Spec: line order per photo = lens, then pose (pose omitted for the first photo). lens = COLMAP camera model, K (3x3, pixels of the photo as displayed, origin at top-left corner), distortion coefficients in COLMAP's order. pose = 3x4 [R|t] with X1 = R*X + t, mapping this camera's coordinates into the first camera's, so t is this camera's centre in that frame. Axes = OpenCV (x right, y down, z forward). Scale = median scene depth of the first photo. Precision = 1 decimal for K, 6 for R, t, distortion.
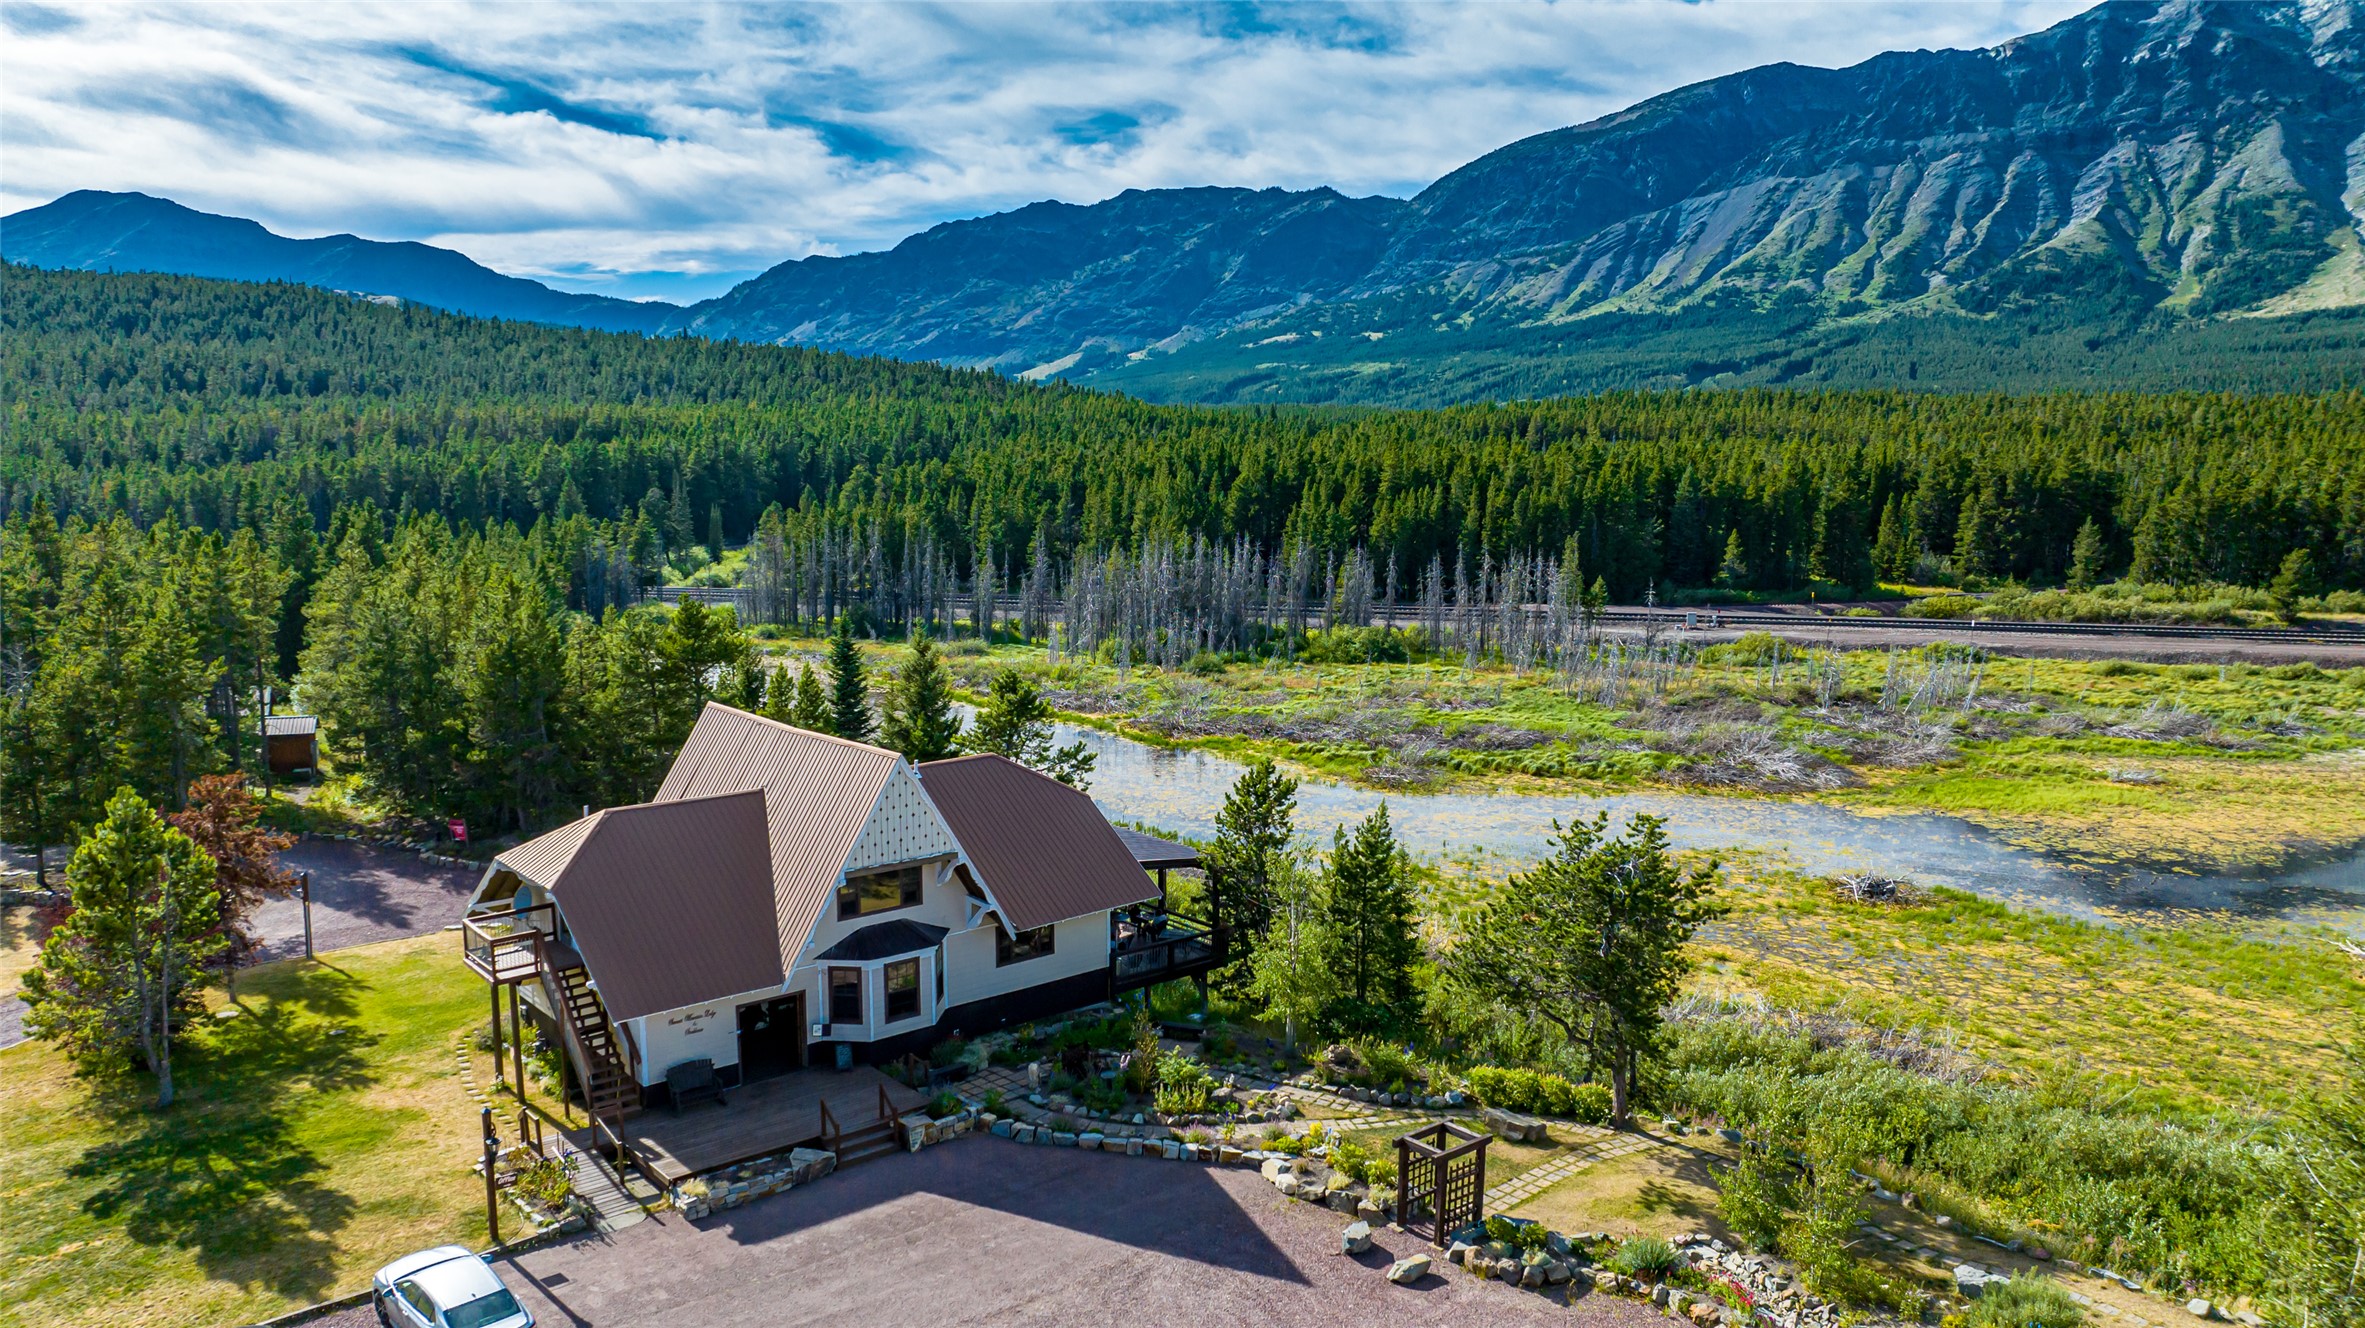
lens RADIAL K [[1665.3, 0, 1176.8], [0, 1665.3, 664.0], [0, 0, 1]] dist [-0.022560, 0.001718]
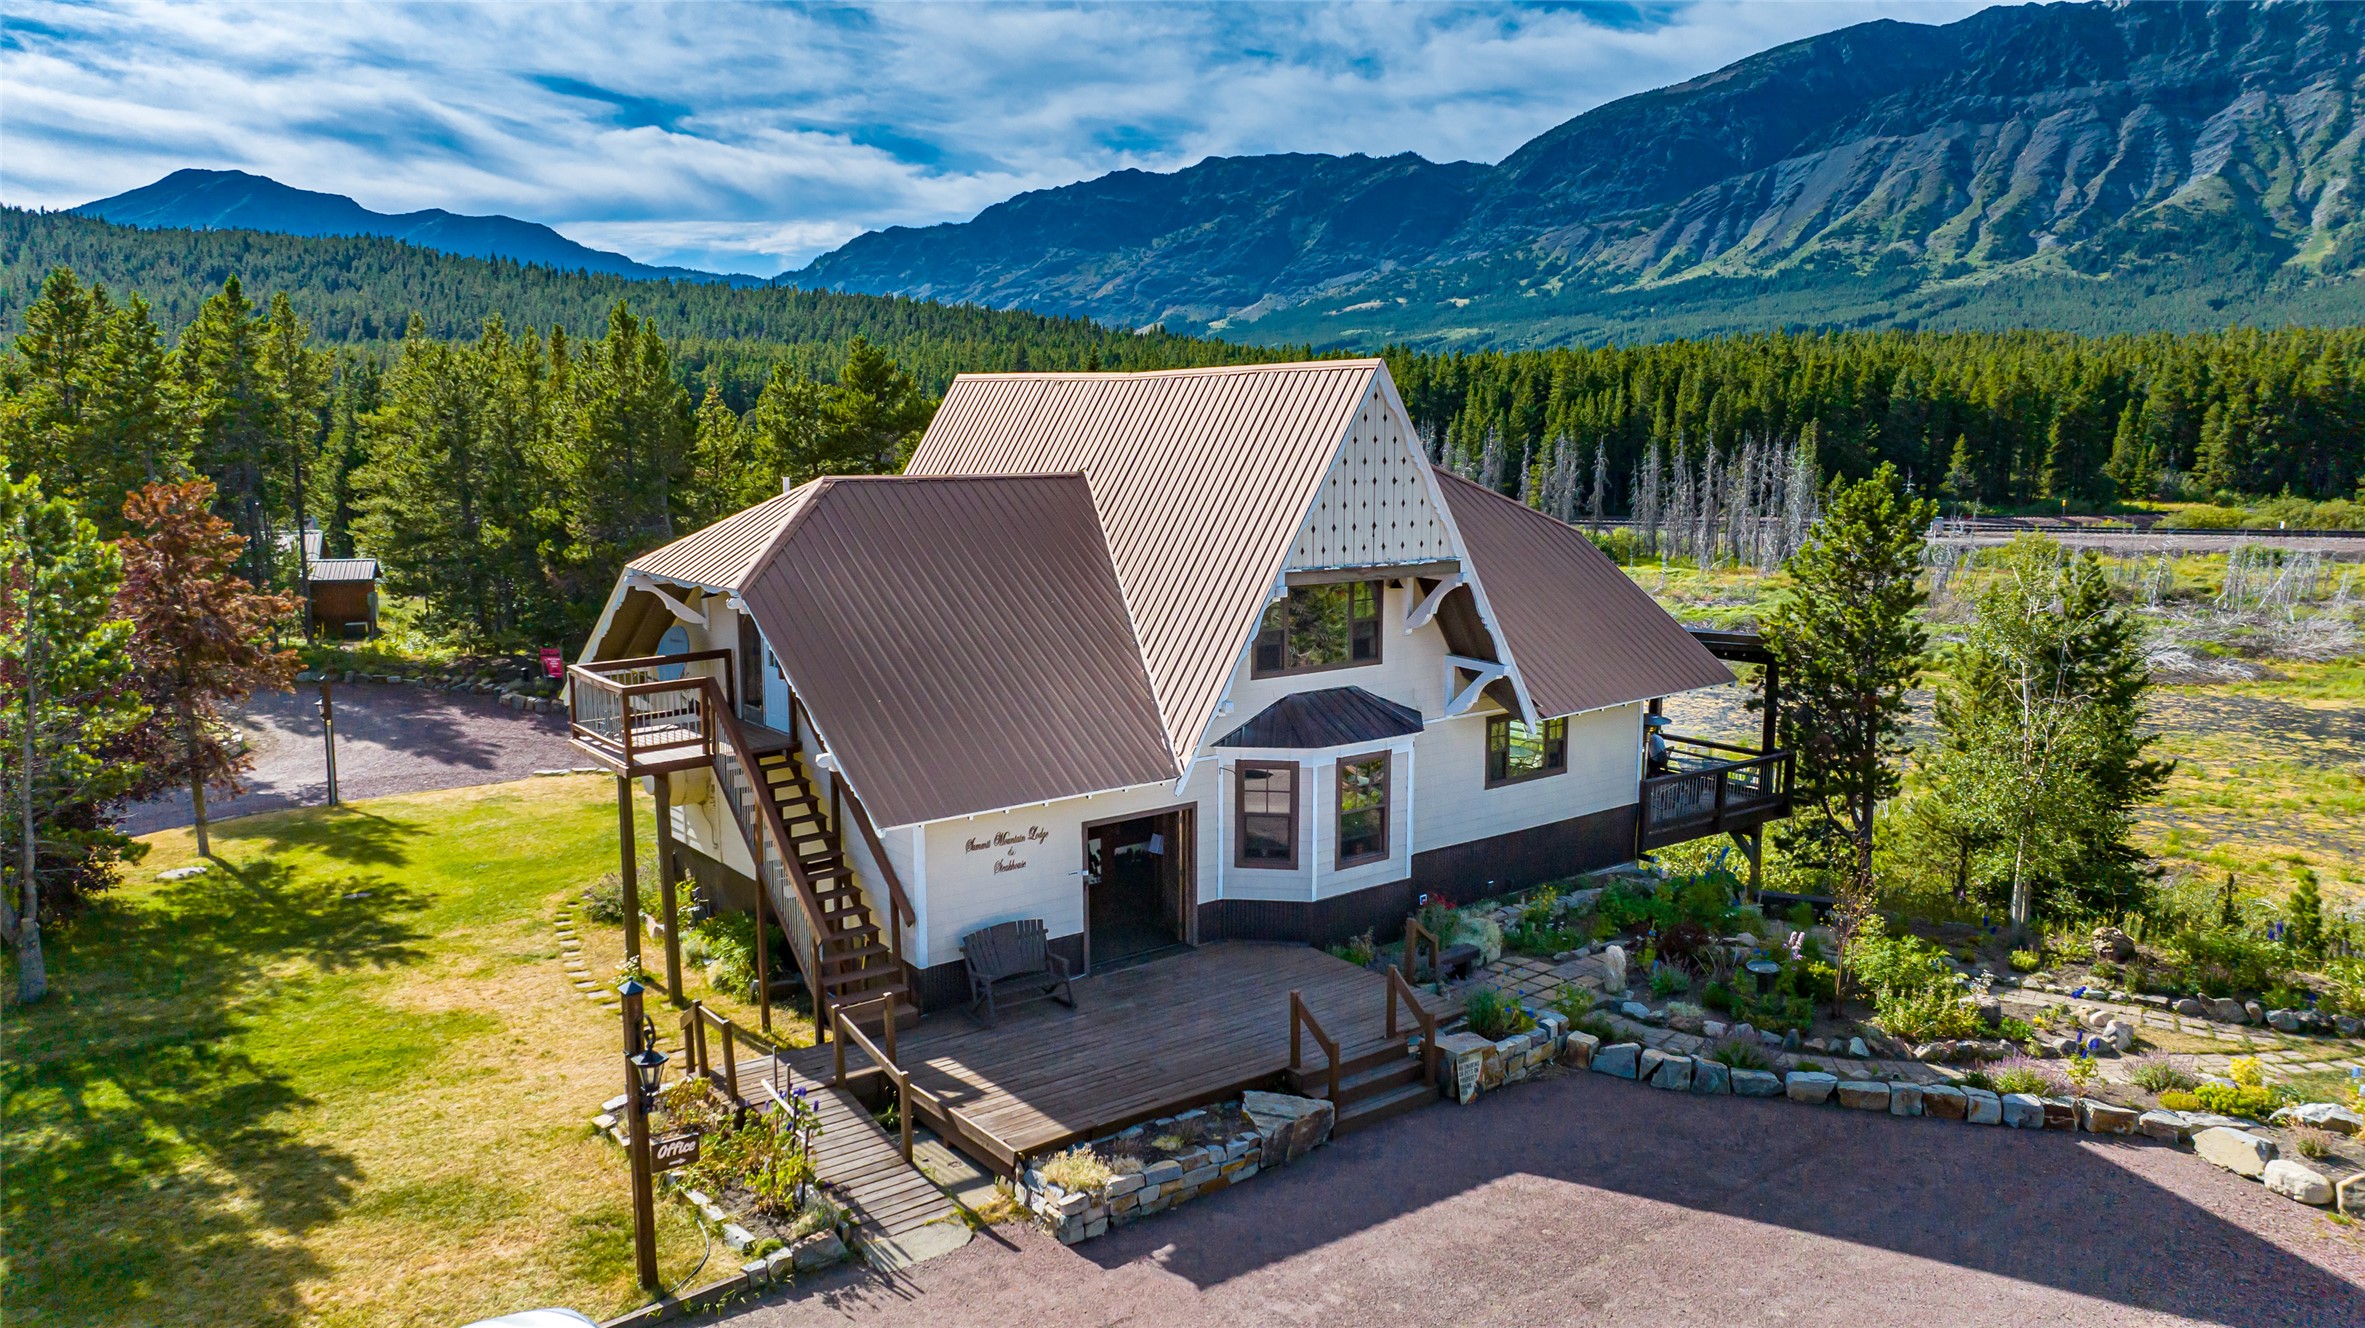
lens RADIAL K [[1673.8, 0, 1175.6], [0, 1673.8, 666.4], [0, 0, 1]] dist [-0.055296, 0.070957]
pose [[0.998888, 0.003869, -0.046997, -0.197617], [-0.003071, 0.999850, 0.017021, 0.137825], [0.047056, -0.016858, 0.998750, 0.446053]]
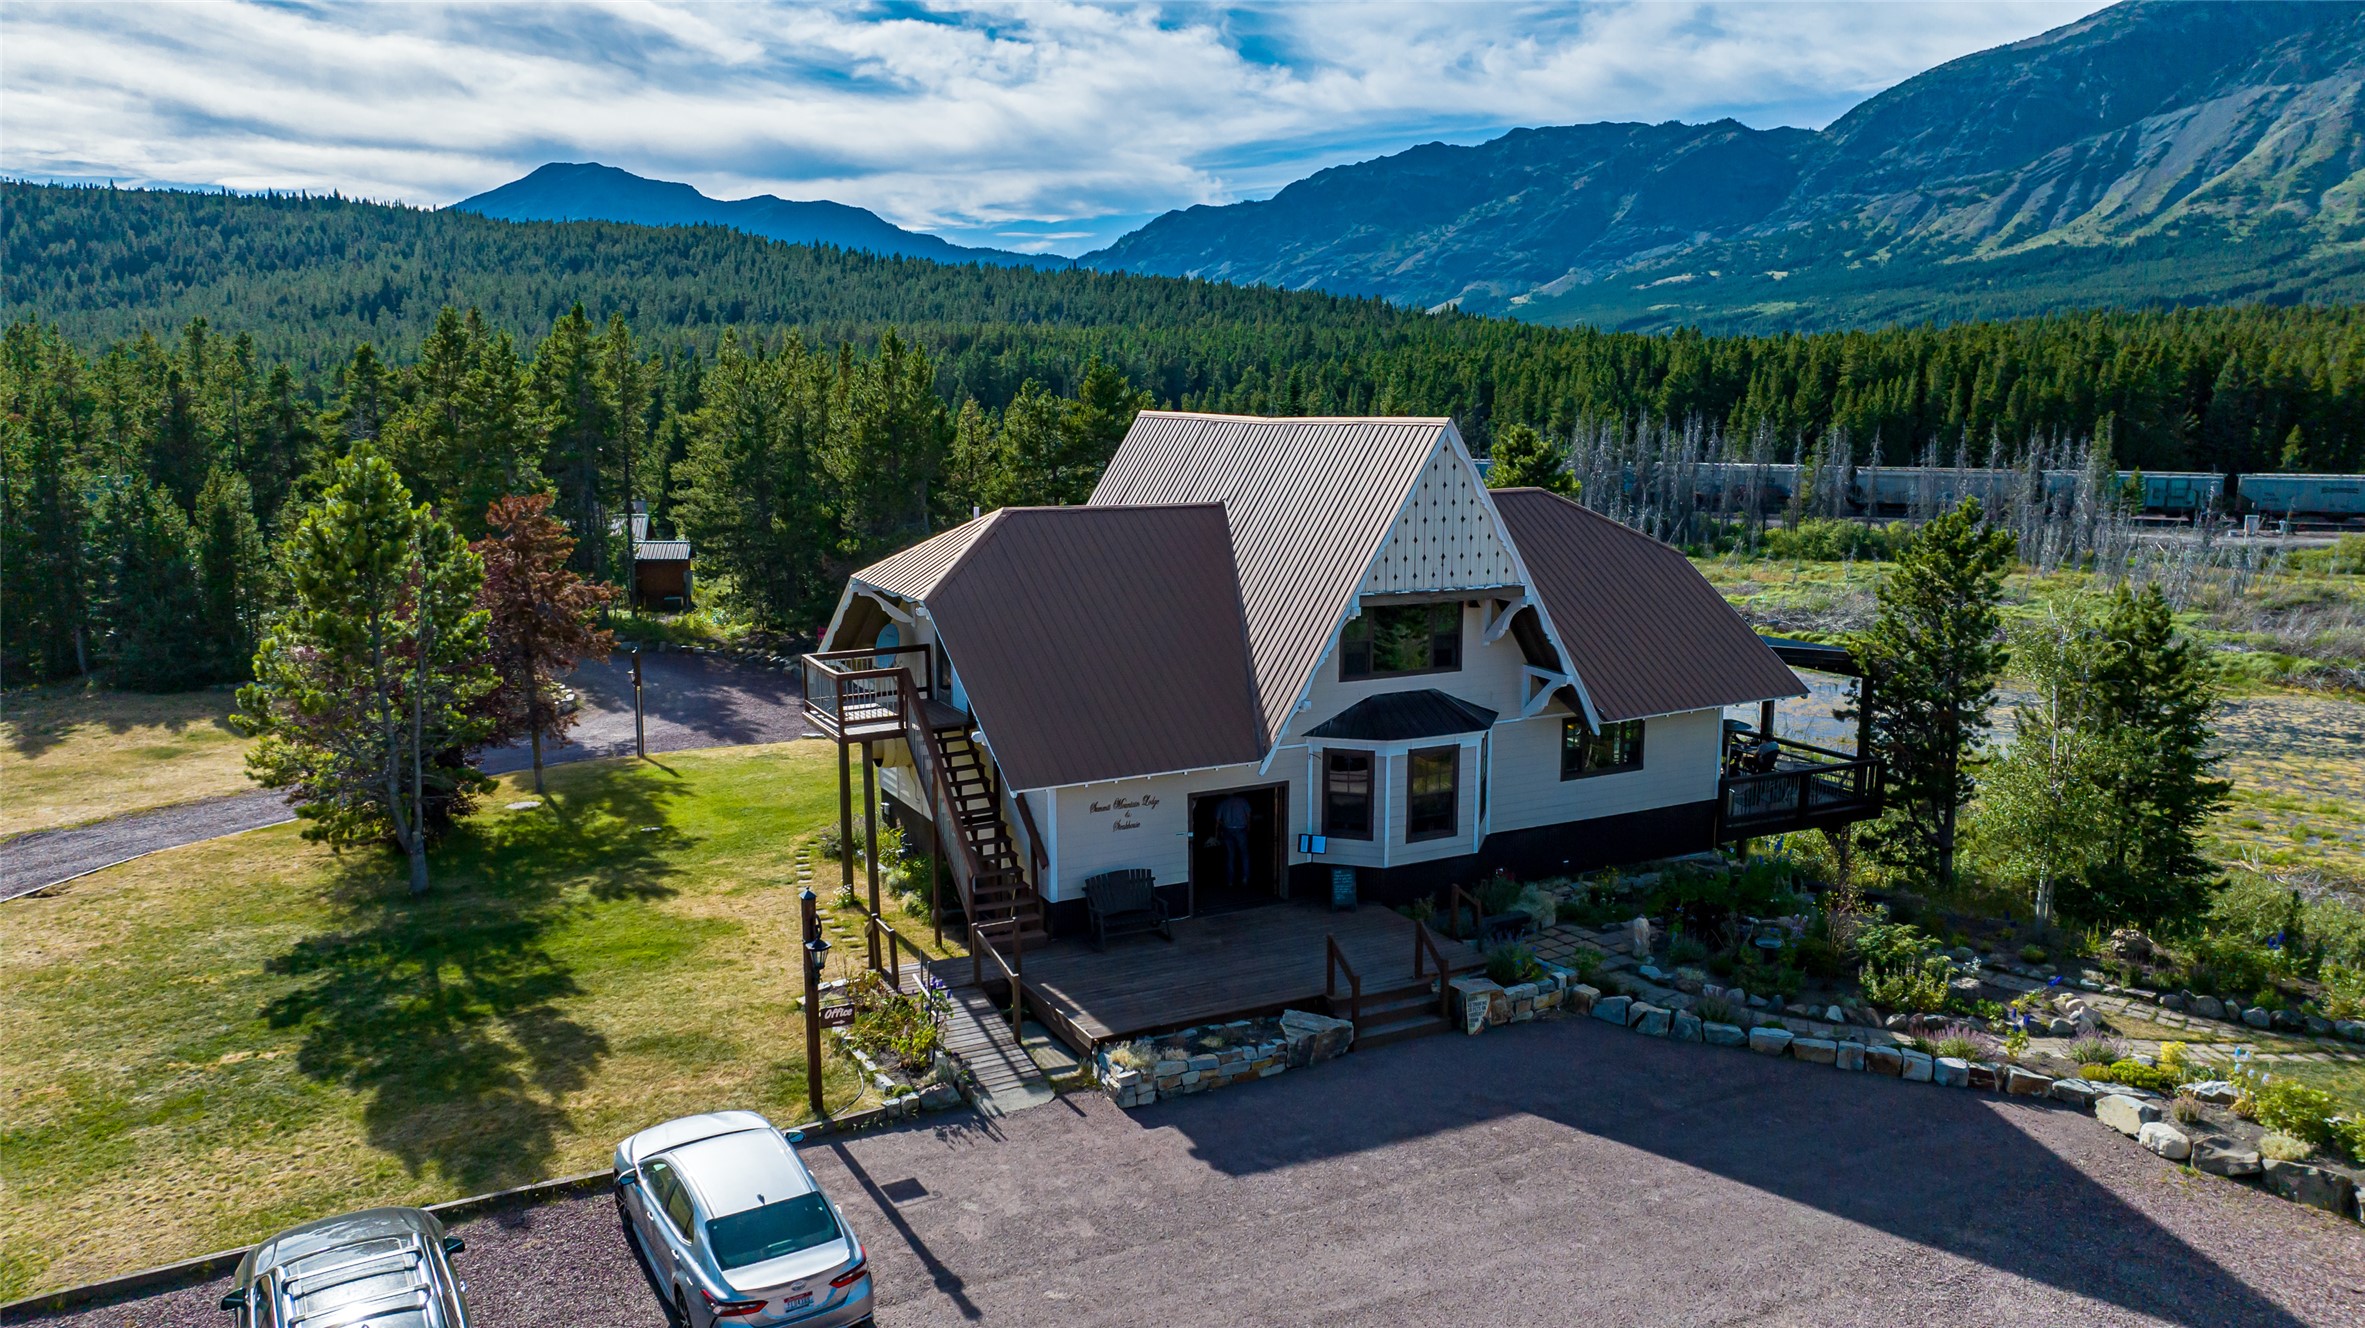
lens RADIAL K [[1667.0, 0, 1179.1], [0, 1667.0, 666.5], [0, 0, 1]] dist [-0.040757, 0.051633]
pose [[0.975808, 0.034043, -0.215962, -0.121294], [-0.027393, 0.999056, 0.033713, 0.125255], [0.216906, -0.026981, 0.975820, 0.340476]]
